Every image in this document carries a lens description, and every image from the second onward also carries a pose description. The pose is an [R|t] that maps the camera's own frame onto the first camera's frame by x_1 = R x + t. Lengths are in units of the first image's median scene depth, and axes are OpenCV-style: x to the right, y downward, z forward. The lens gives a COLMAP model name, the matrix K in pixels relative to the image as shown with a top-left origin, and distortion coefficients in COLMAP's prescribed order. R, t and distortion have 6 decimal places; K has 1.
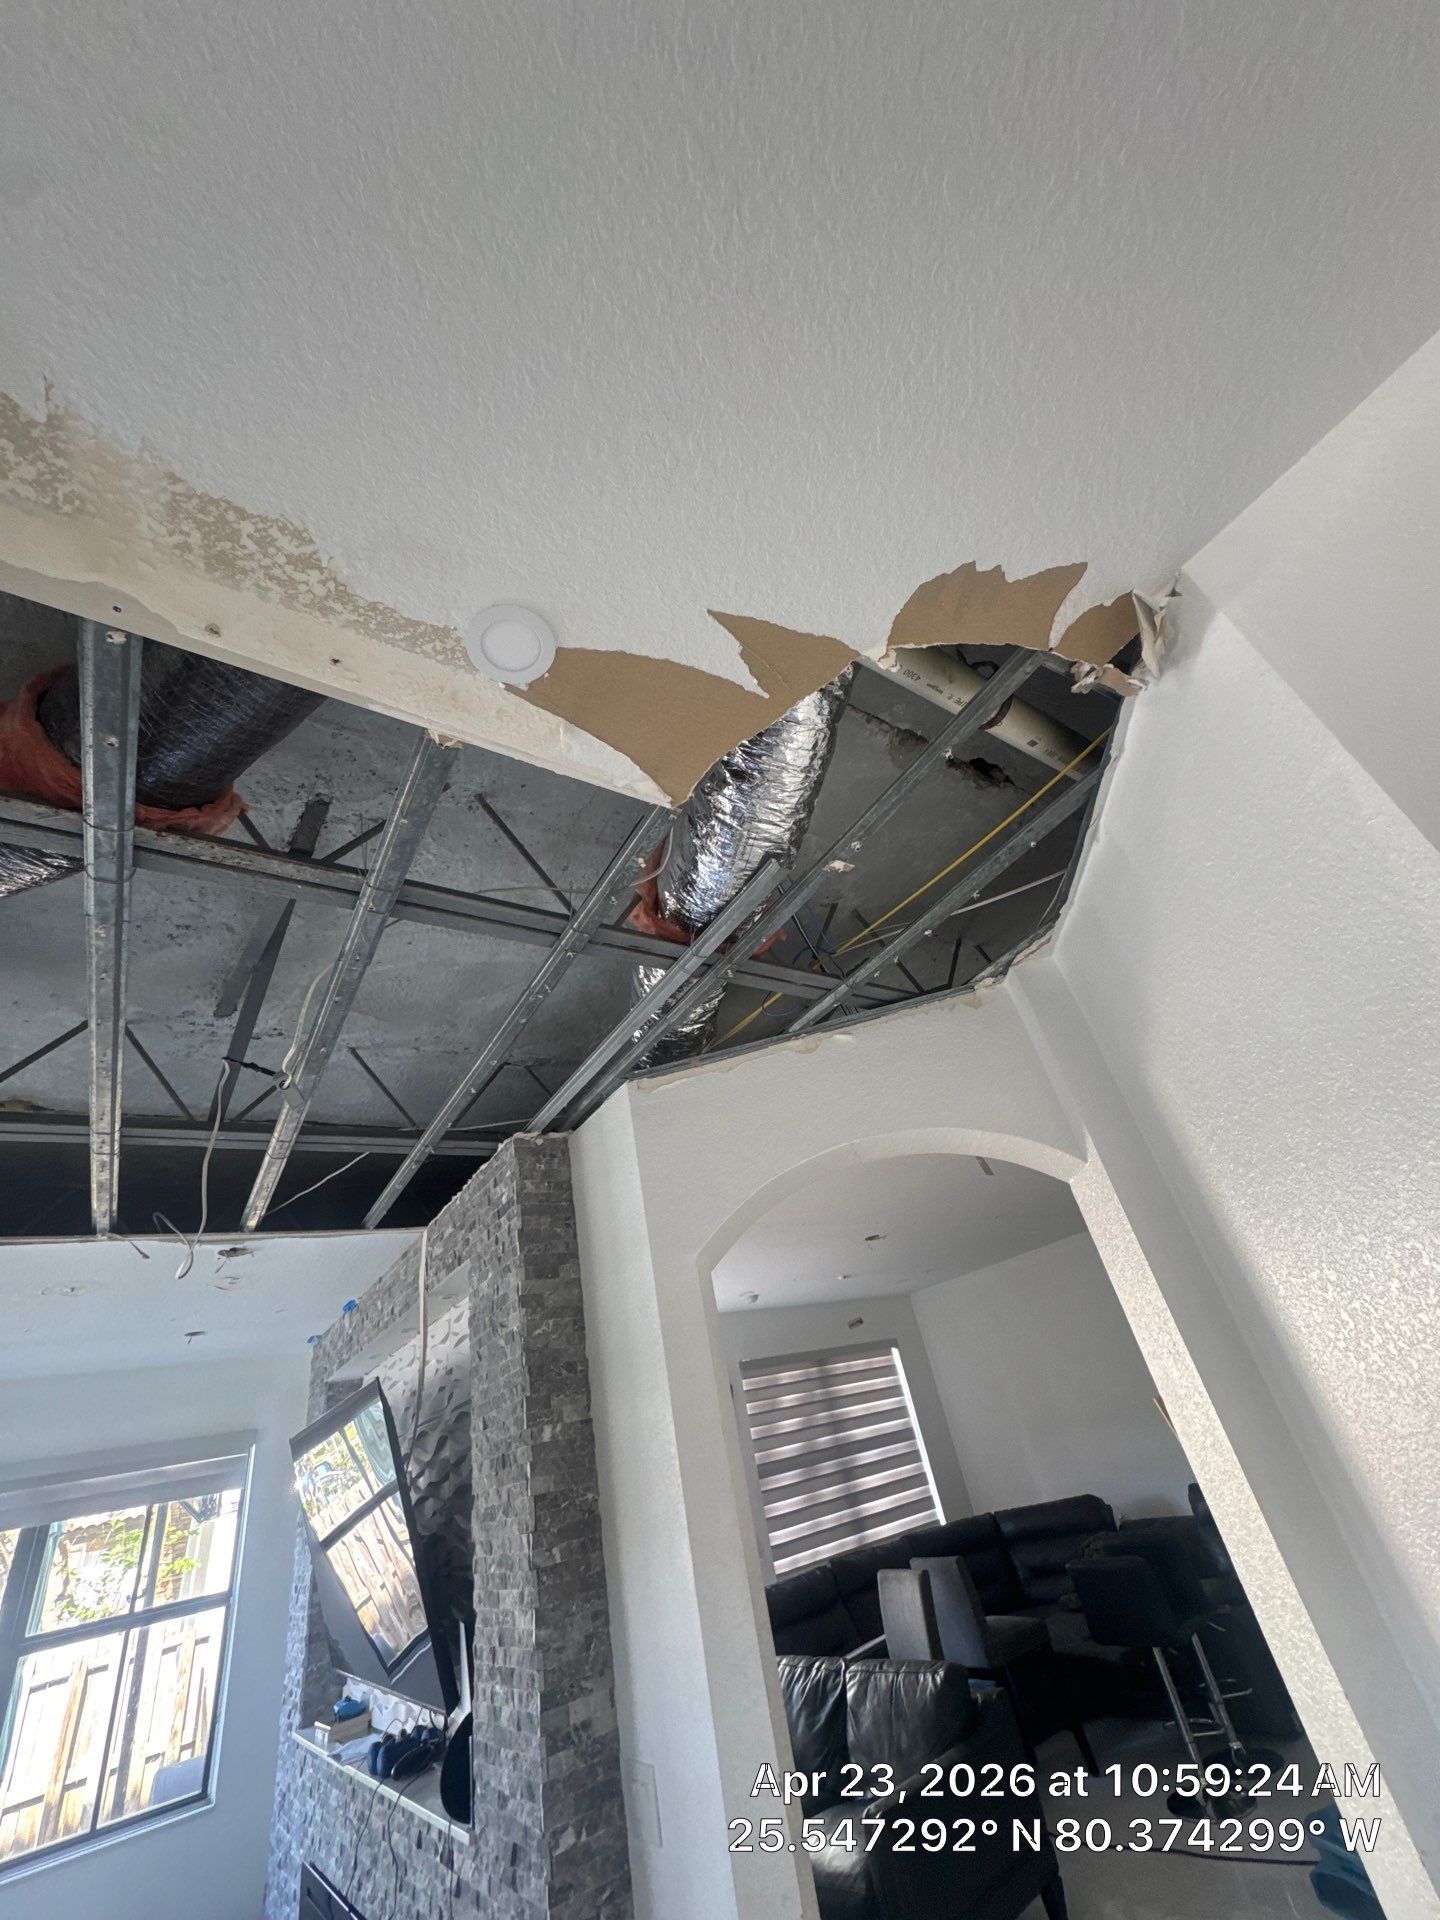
lens RADIAL K [[768.4, 0, 721.4], [0, 768.4, 961.2], [0, 0, 1]] dist [-0.003631, 0.000065]
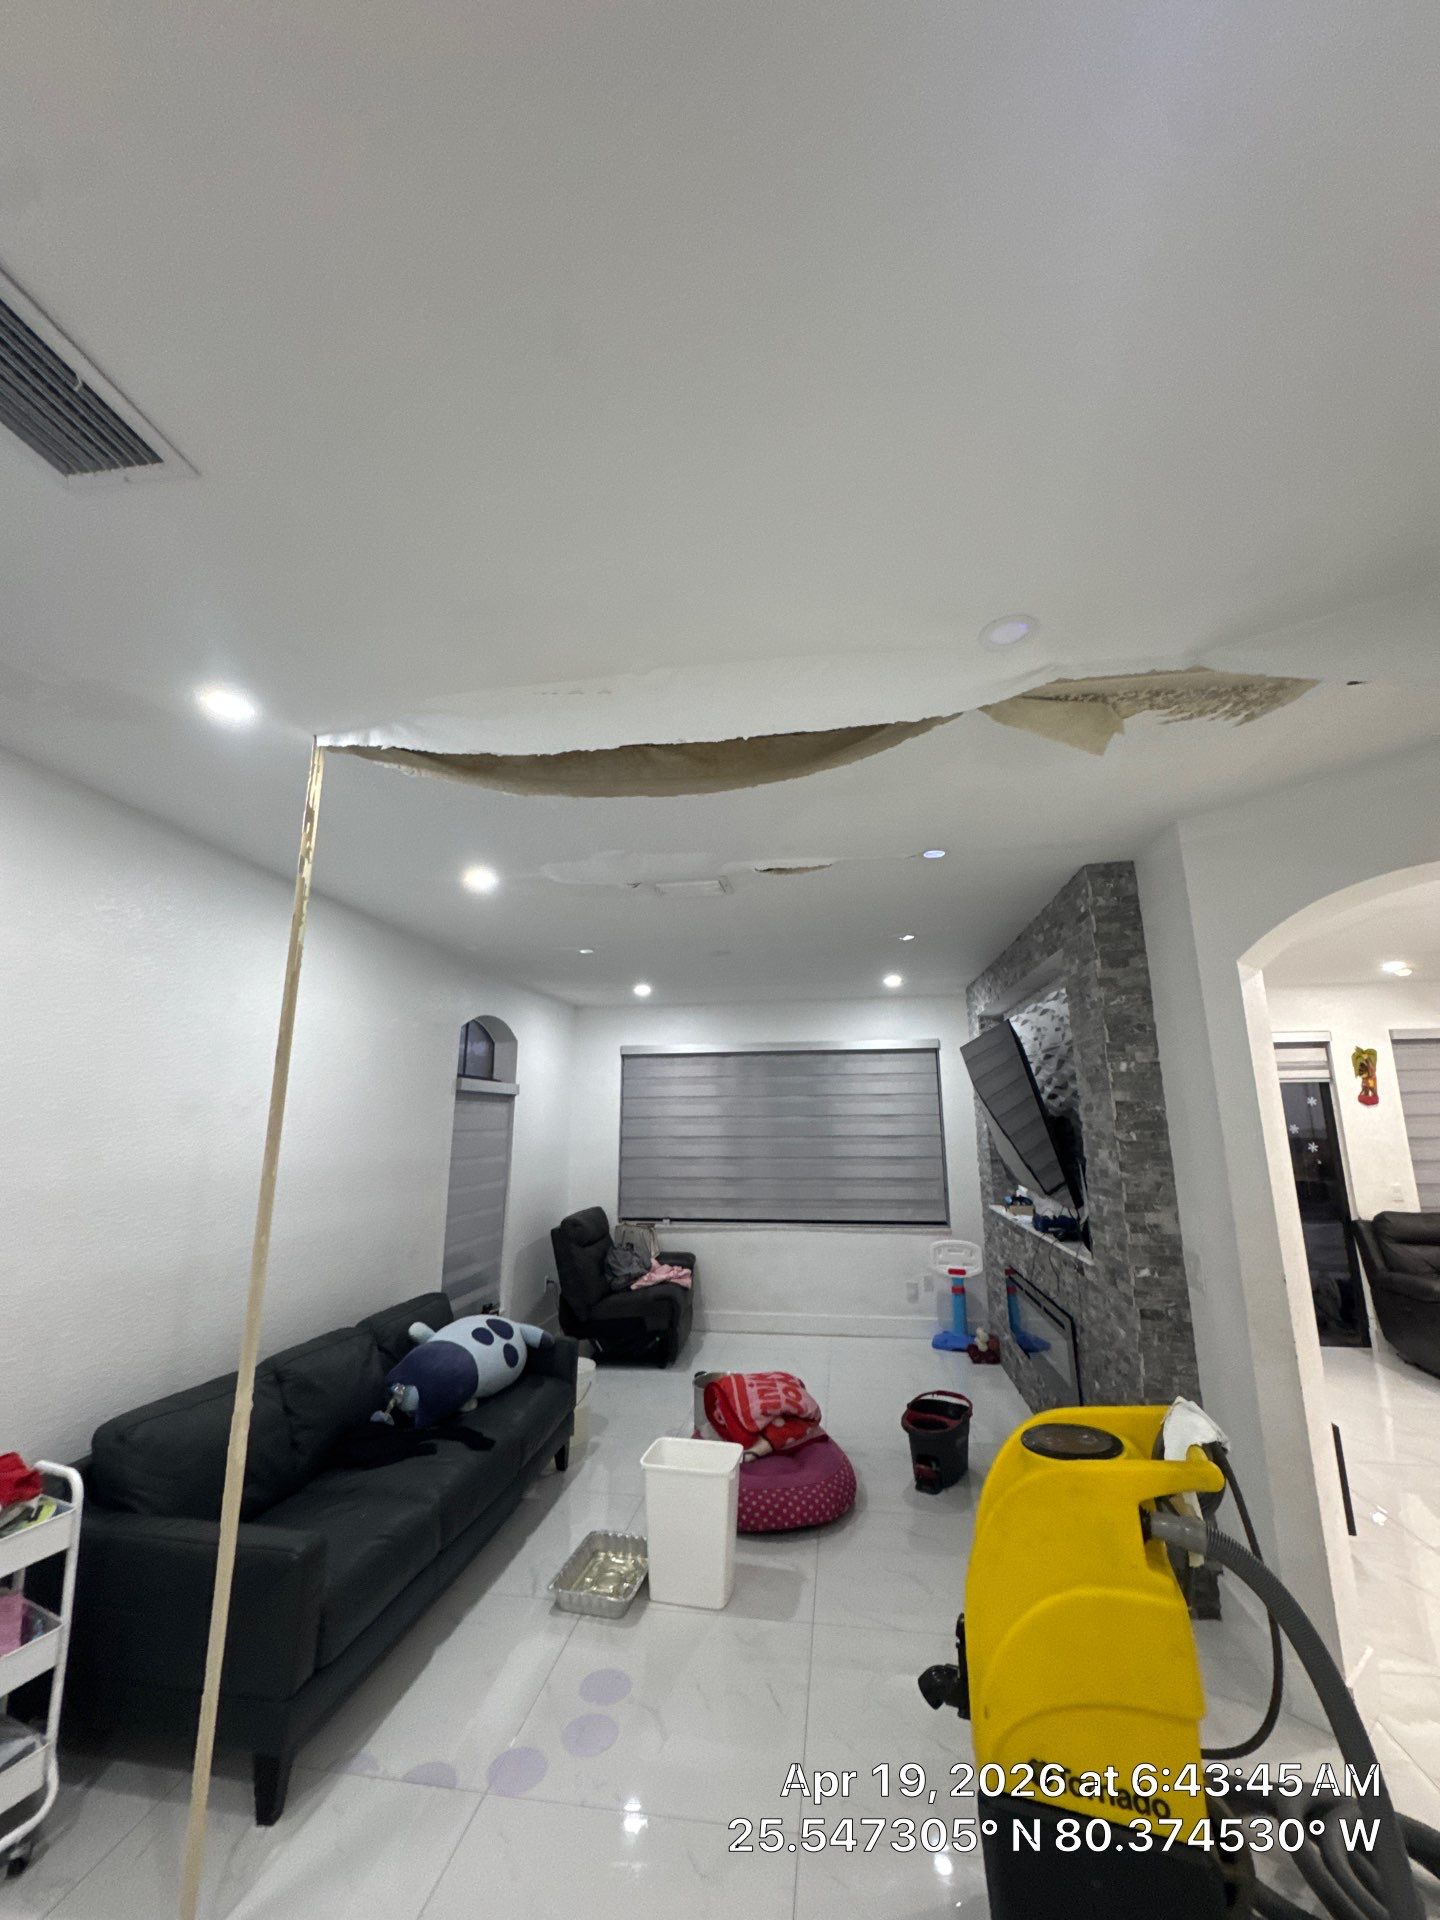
lens RADIAL K [[768.4, 0, 721.4], [0, 768.4, 961.2], [0, 0, 1]] dist [-0.003631, 0.000065]
pose [[0.726351, 0.037796, -0.686284, 0.203917], [0.257666, 0.910696, 0.322864, -0.226813], [0.637199, -0.411345, 0.651746, -0.342712]]
